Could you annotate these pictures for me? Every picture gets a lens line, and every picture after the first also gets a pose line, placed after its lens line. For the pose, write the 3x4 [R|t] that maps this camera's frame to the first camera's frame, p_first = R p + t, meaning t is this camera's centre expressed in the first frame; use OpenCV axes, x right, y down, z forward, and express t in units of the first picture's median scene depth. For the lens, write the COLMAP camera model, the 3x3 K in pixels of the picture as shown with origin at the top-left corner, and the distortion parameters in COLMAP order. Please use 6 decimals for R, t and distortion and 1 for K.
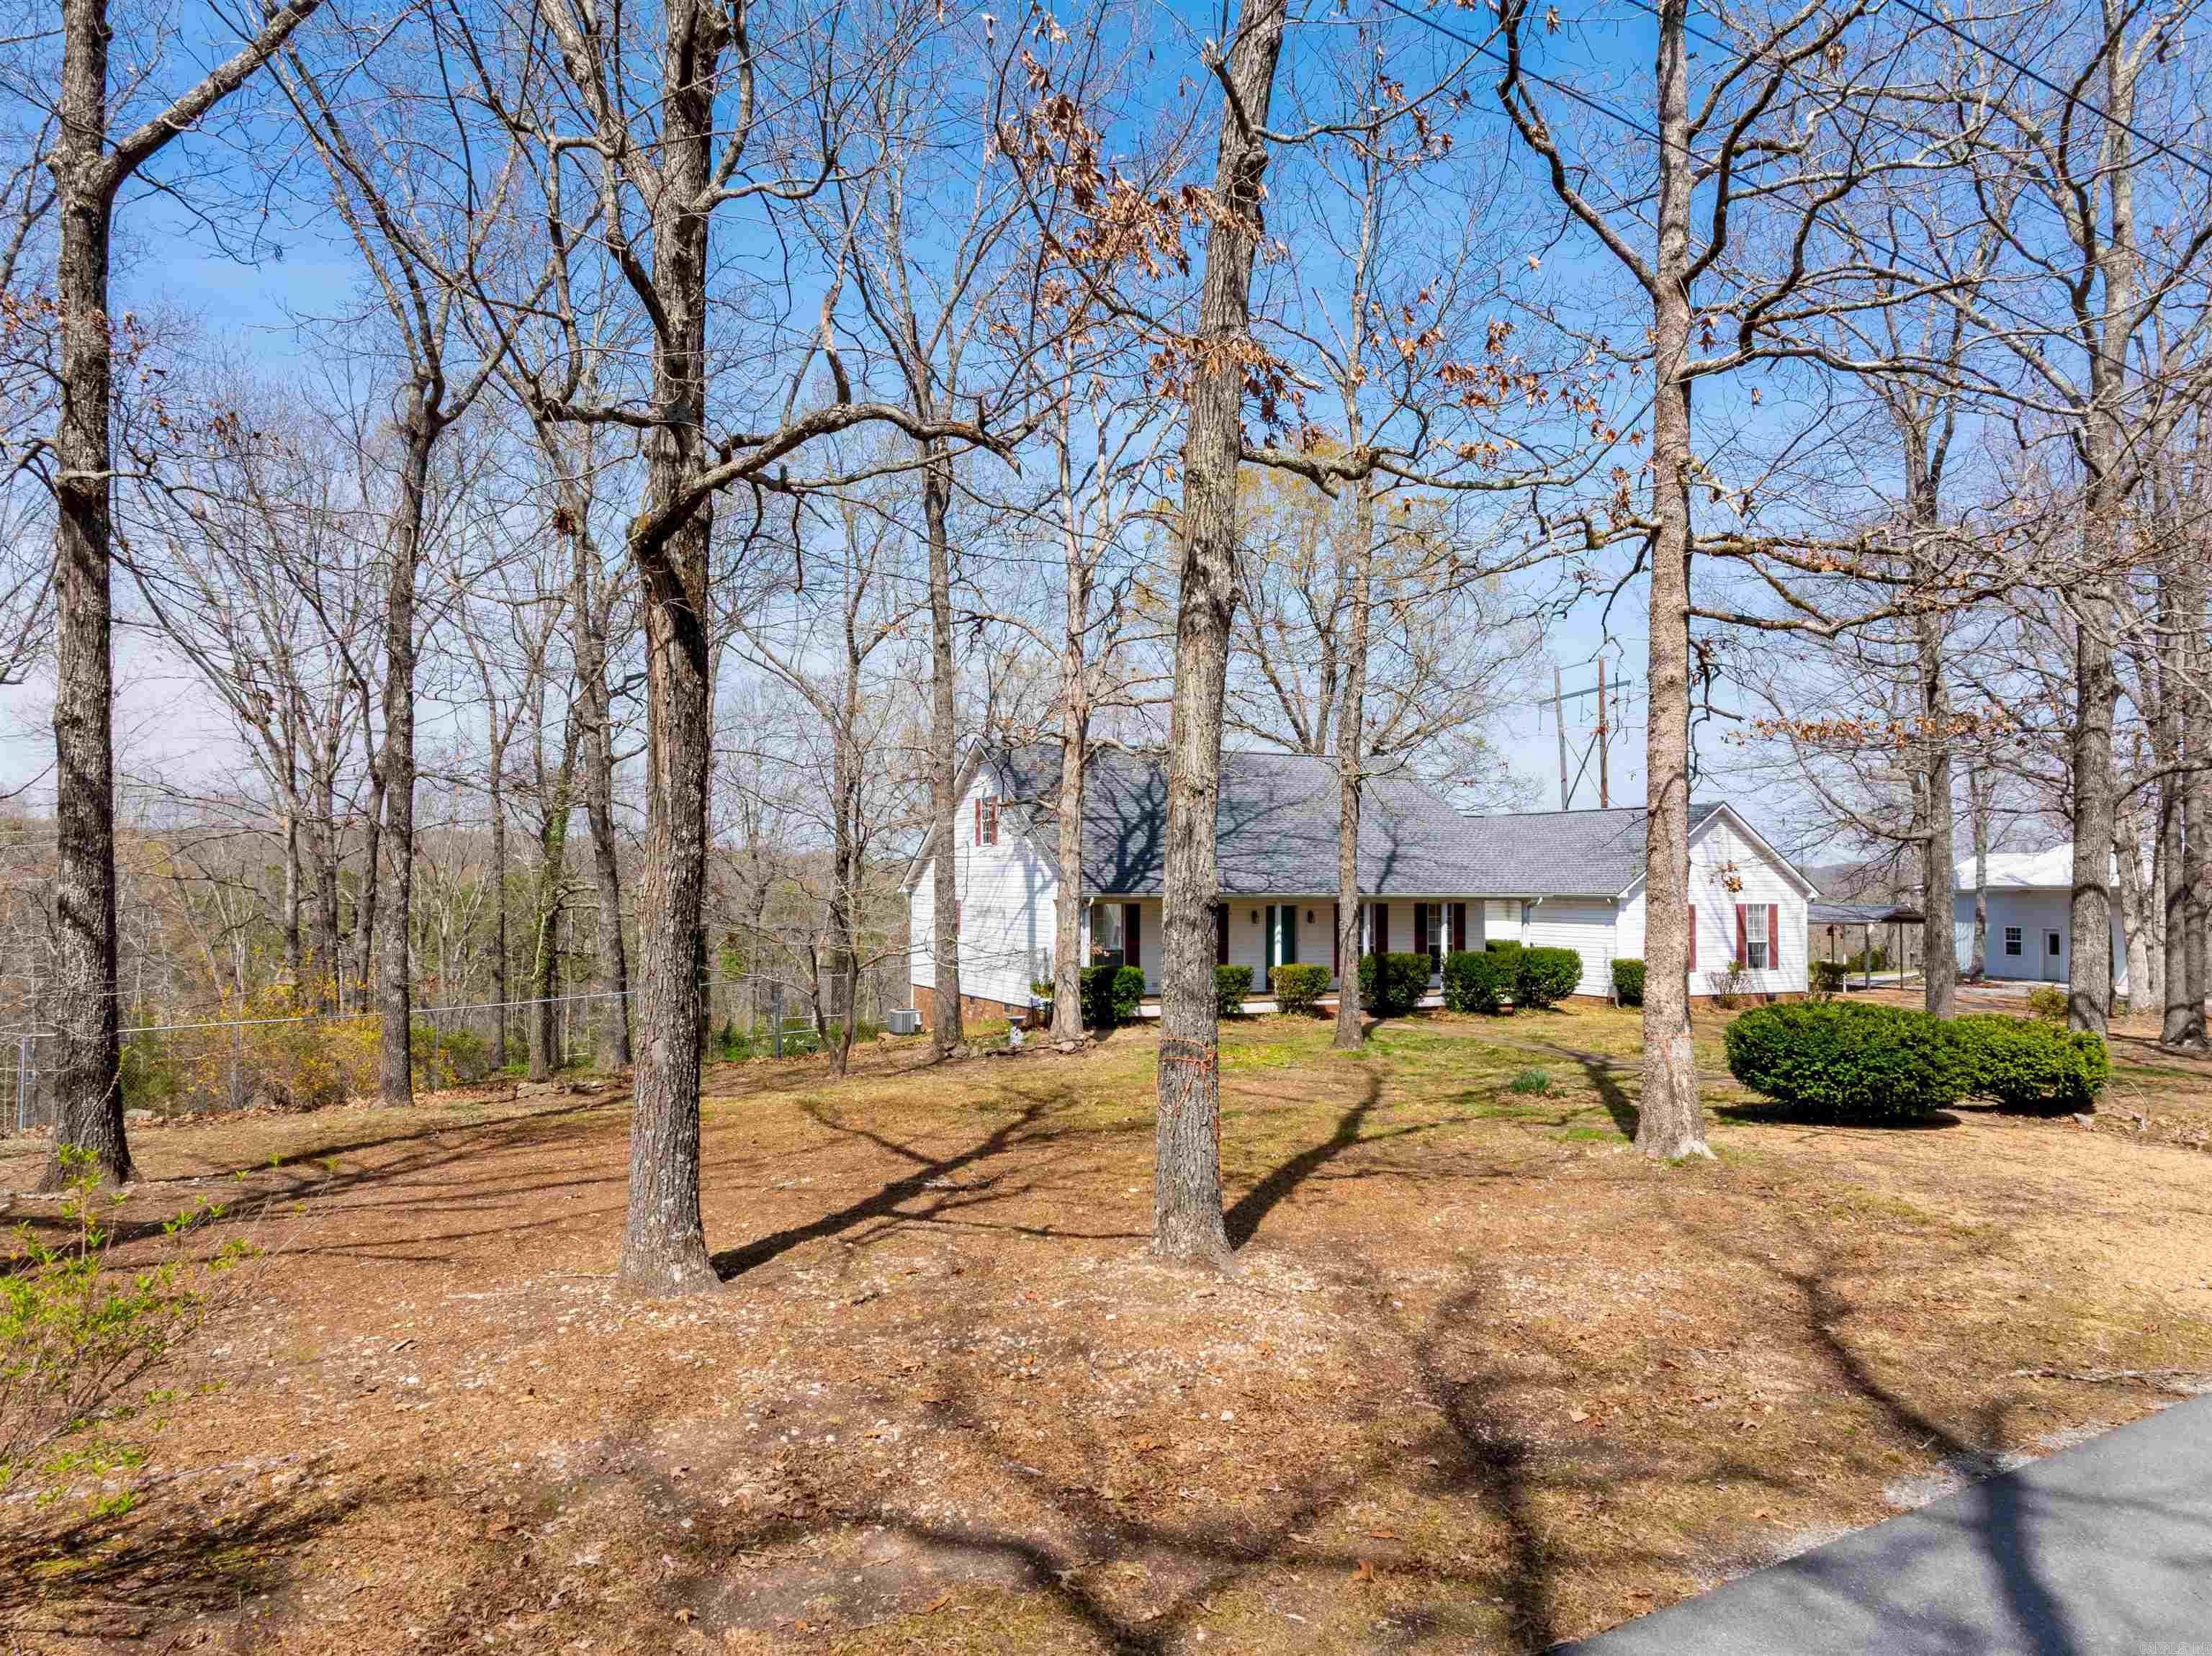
lens RADIAL K [[1564.2, 0, 1106.0], [0, 1564.2, 828.0], [0, 0, 1]] dist [-0.040700, 0.029929]
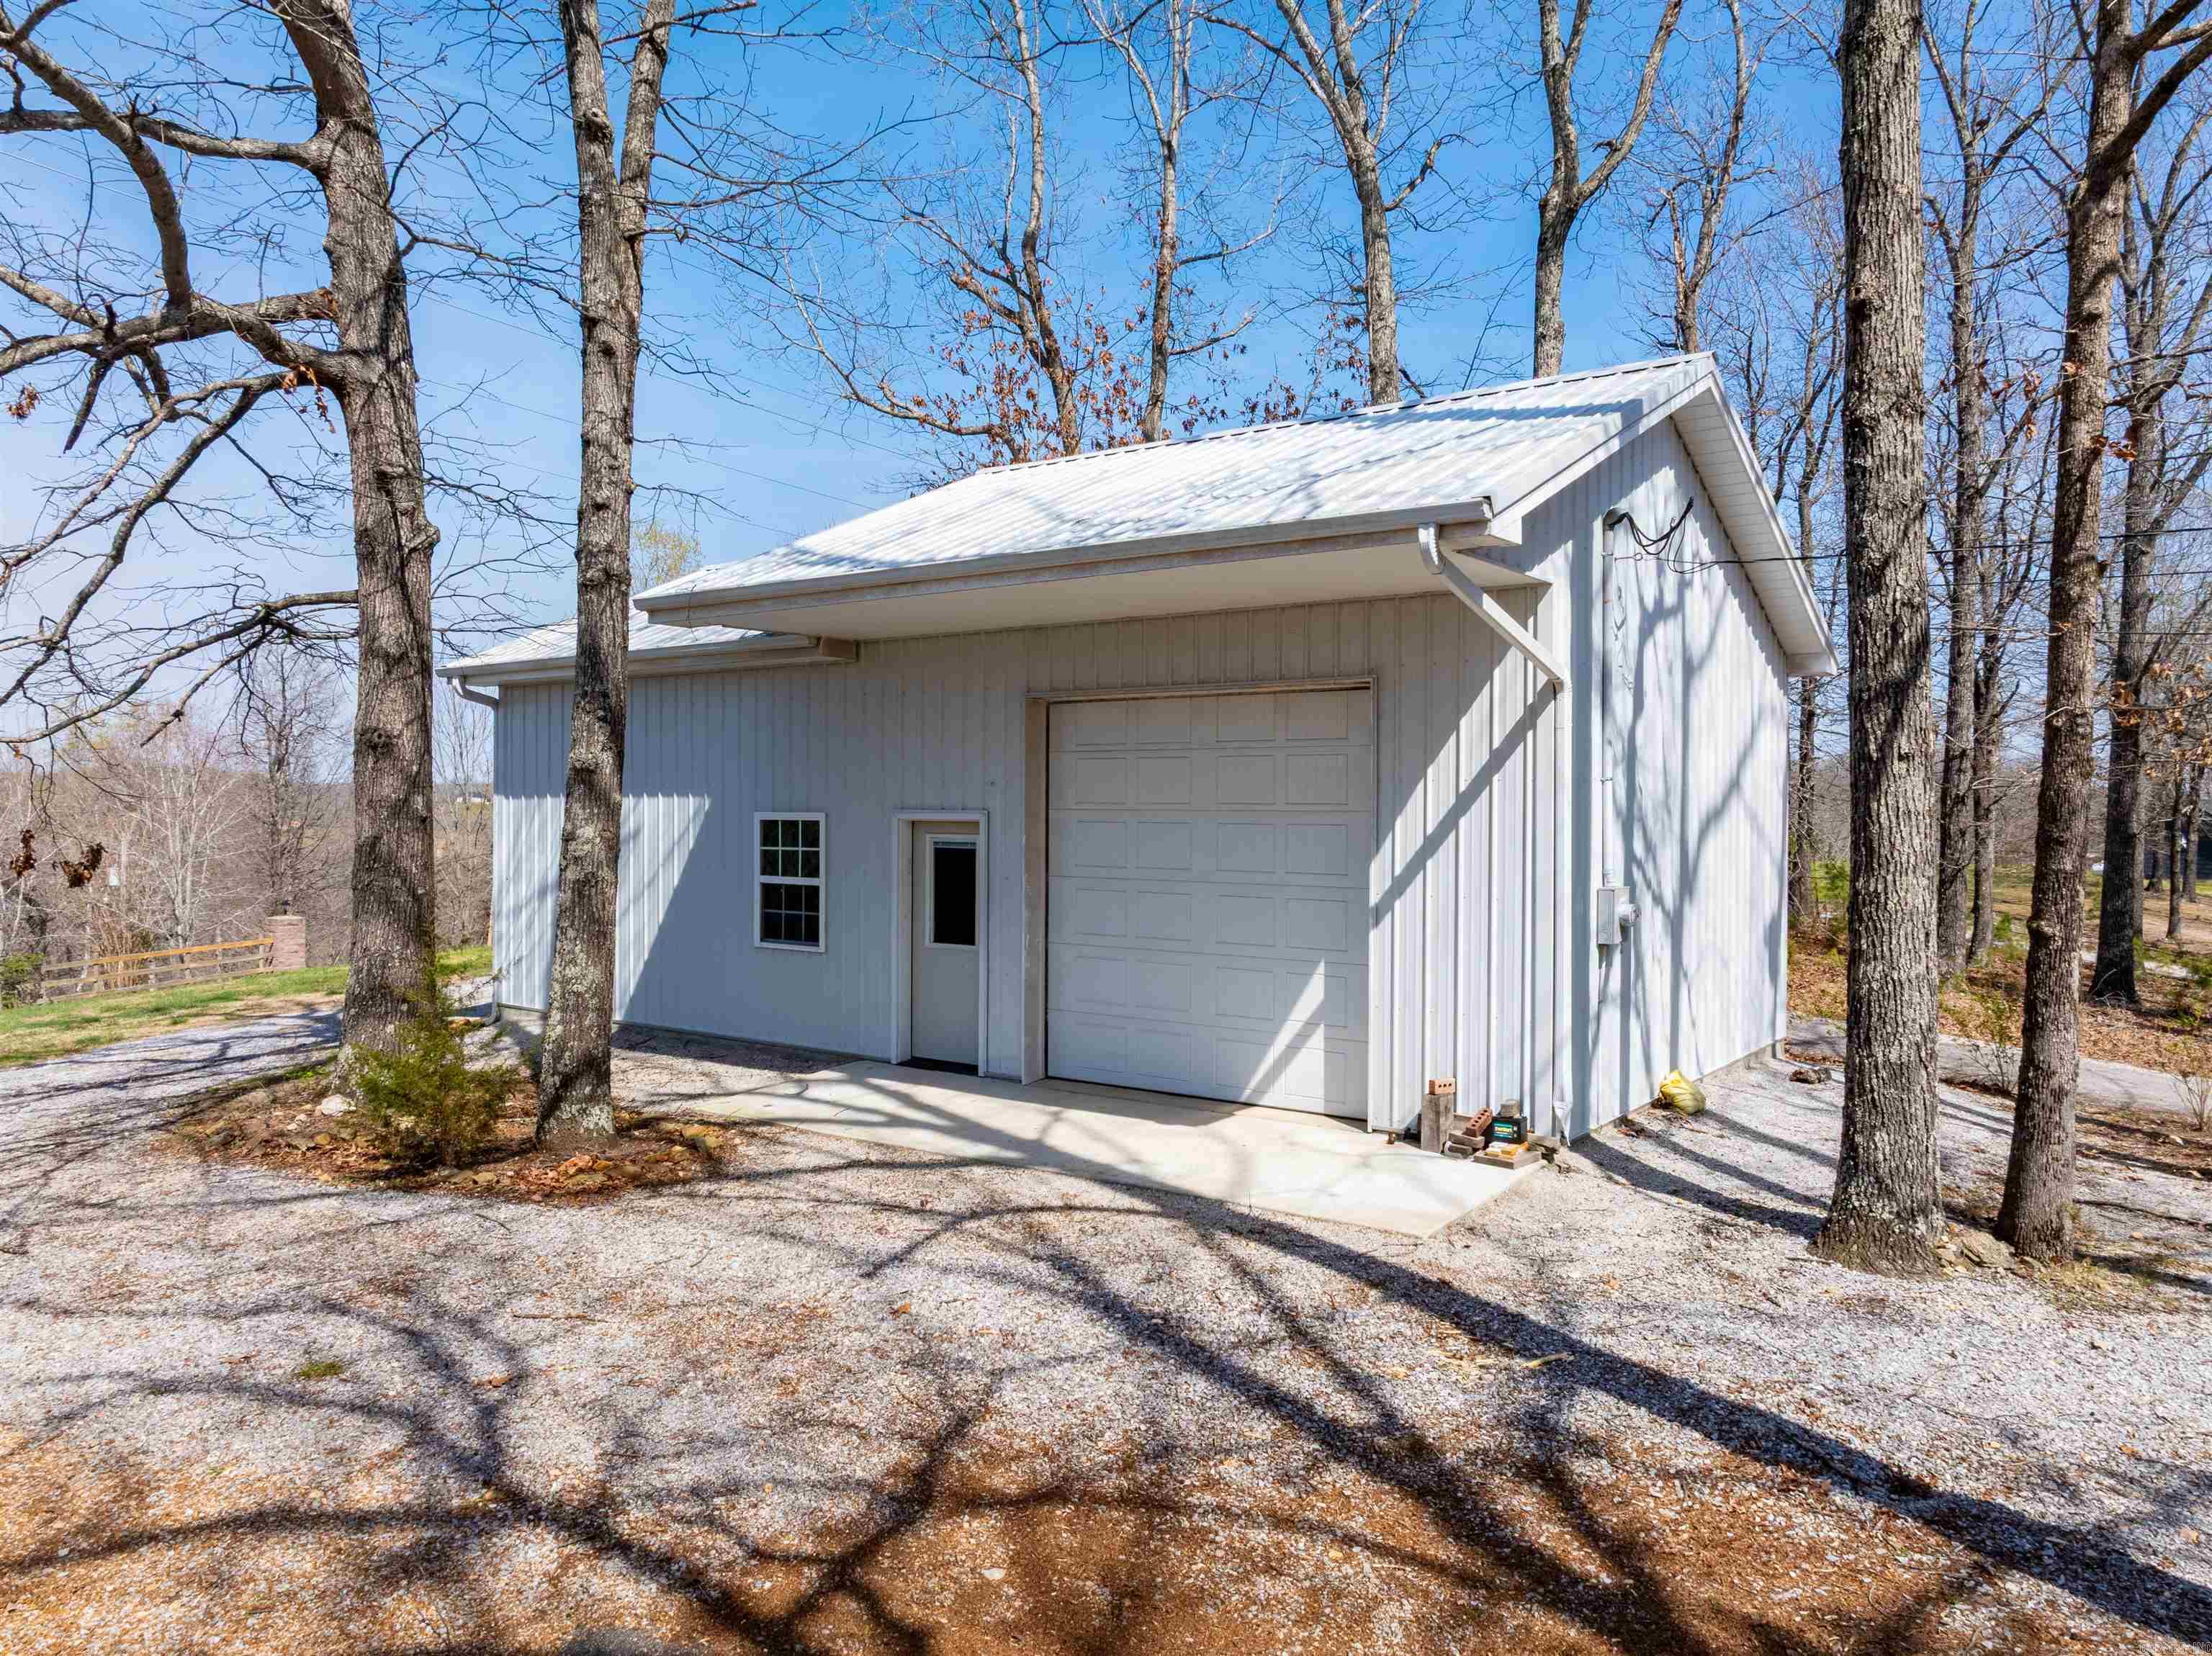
lens RADIAL K [[1537.6, 0, 1122.4], [0, 1537.6, 824.0], [0, 0, 1]] dist [-0.033779, 0.025079]
pose [[0.764782, -0.006671, 0.644254, 1.832576], [-0.023223, 0.999011, 0.037912, 0.211527], [-0.643870, -0.043956, 0.763871, 3.053882]]
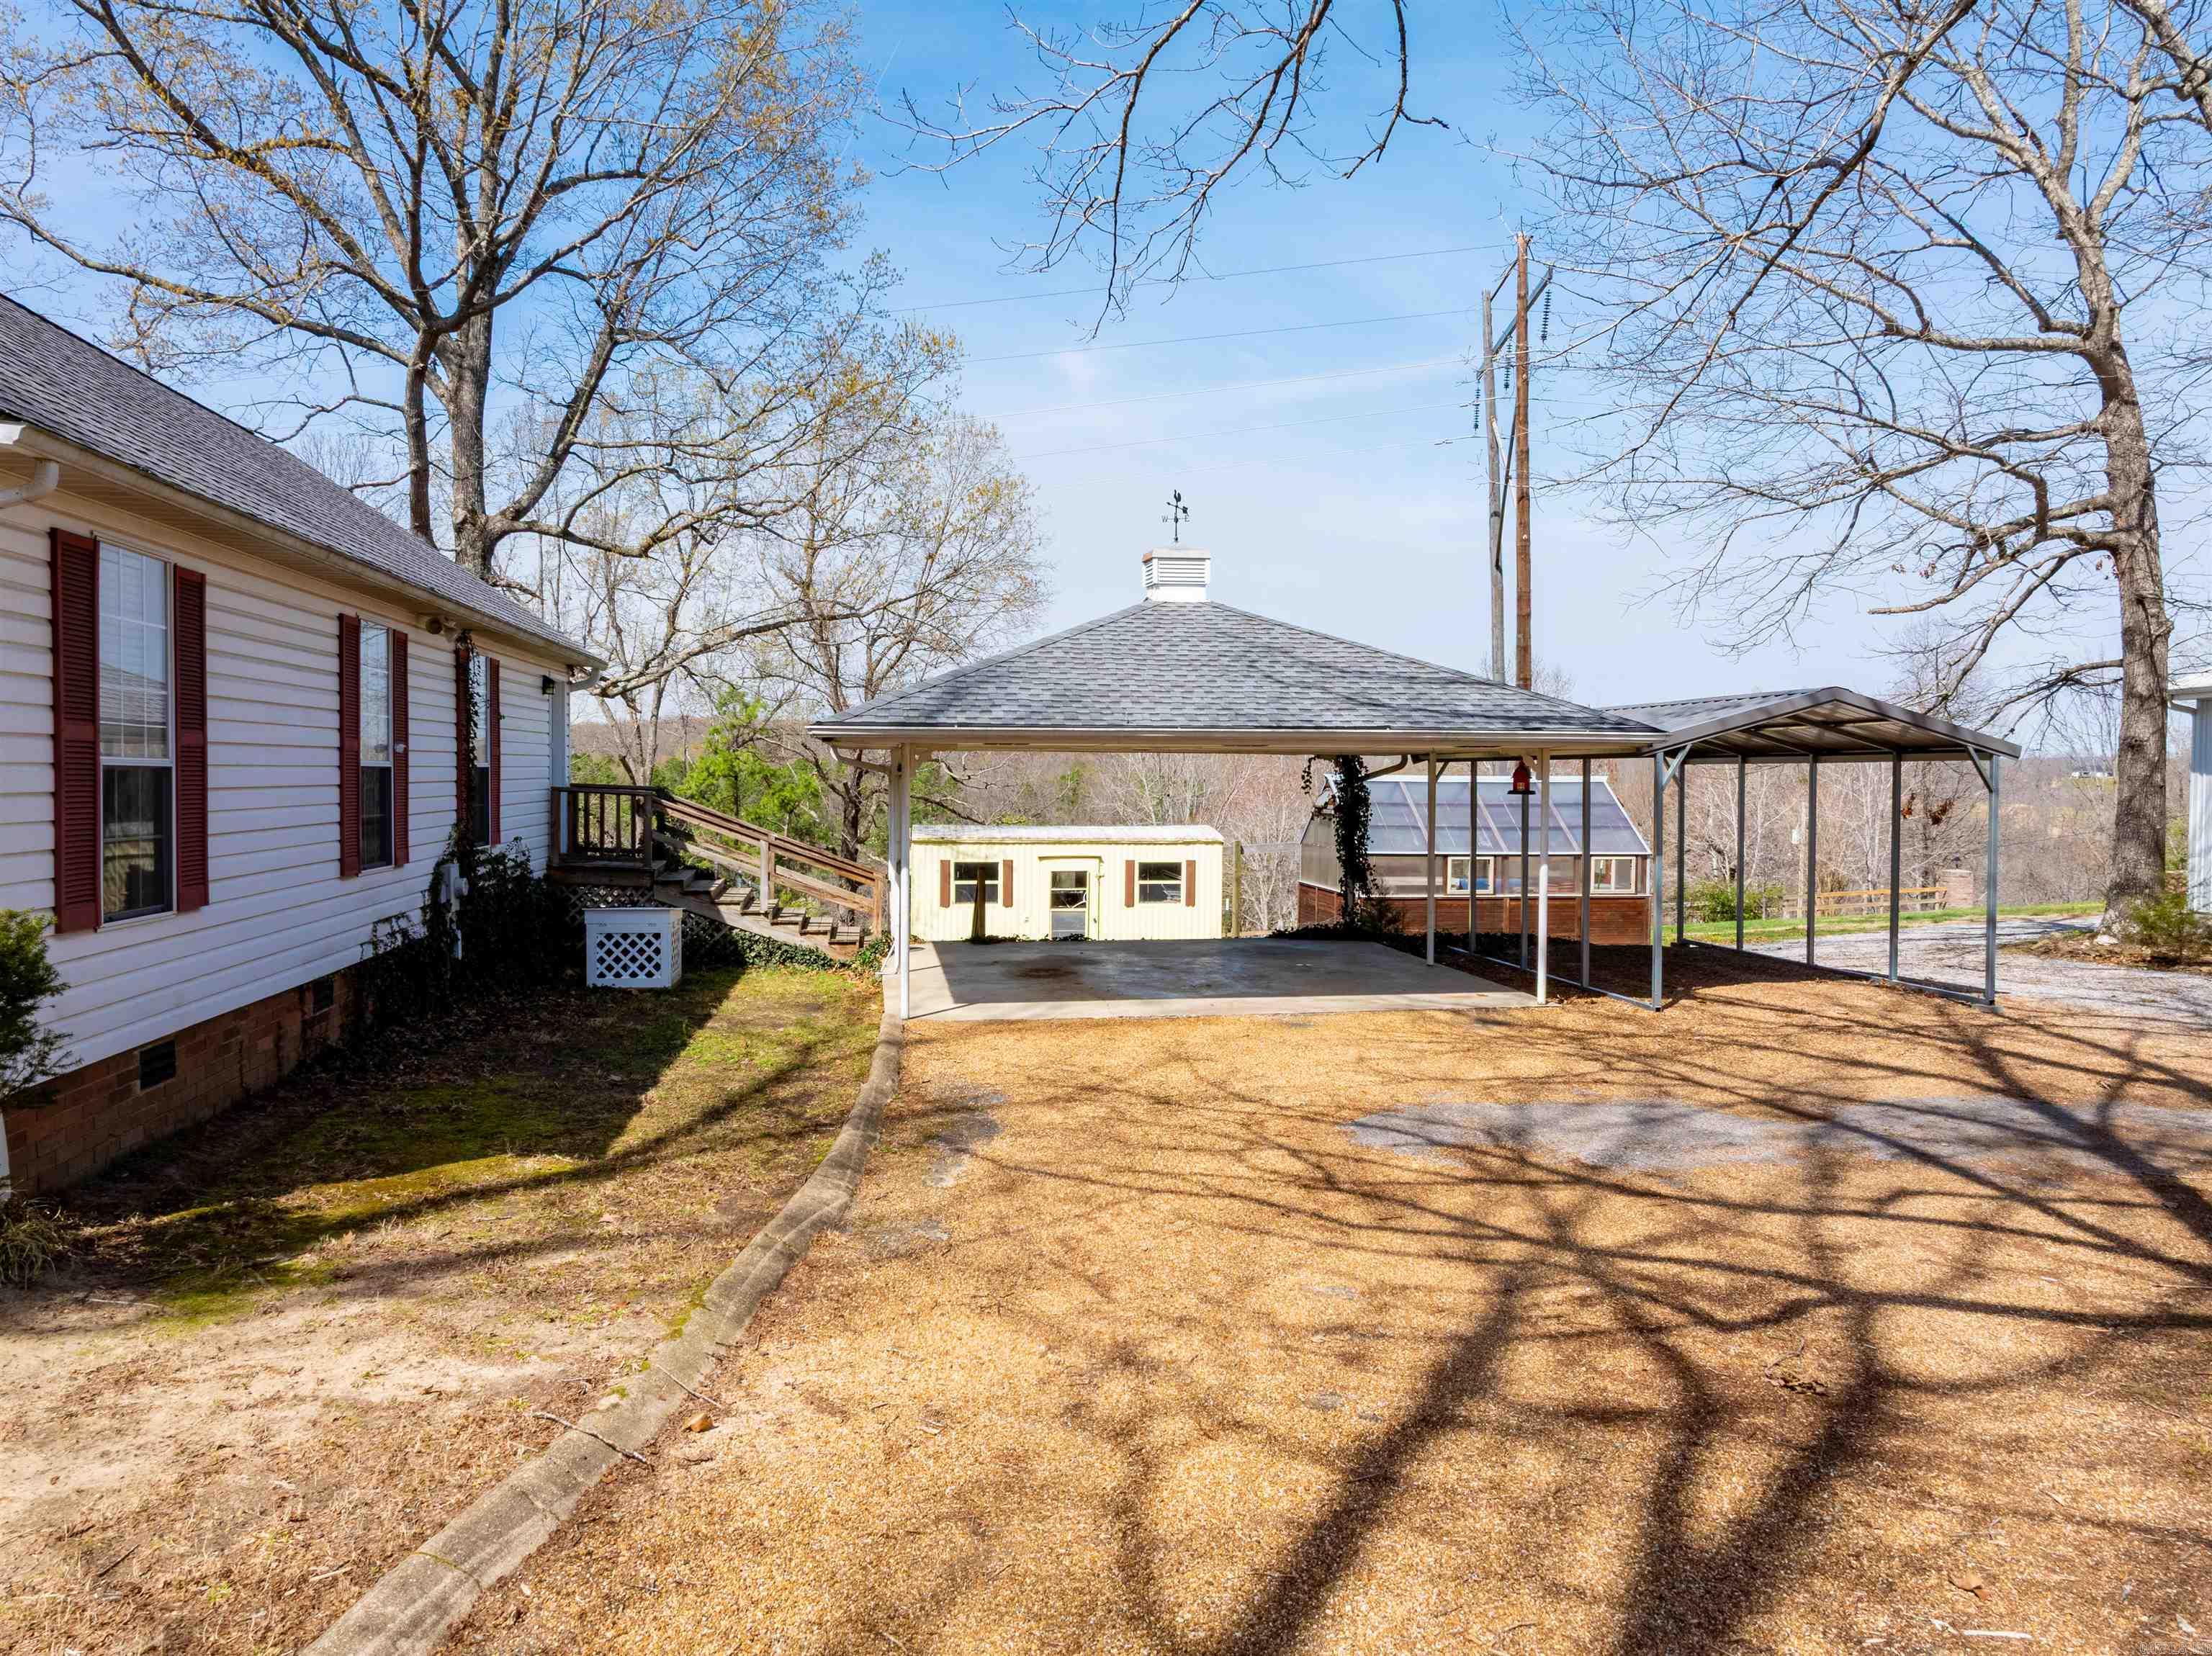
lens RADIAL K [[1537.6, 0, 1122.4], [0, 1537.6, 824.0], [0, 0, 1]] dist [-0.033779, 0.025079]
pose [[0.964723, 0.009462, -0.263096, 1.542871], [0.007411, 0.997982, 0.063065, 0.188129], [0.263161, -0.062790, 0.962706, 2.360466]]
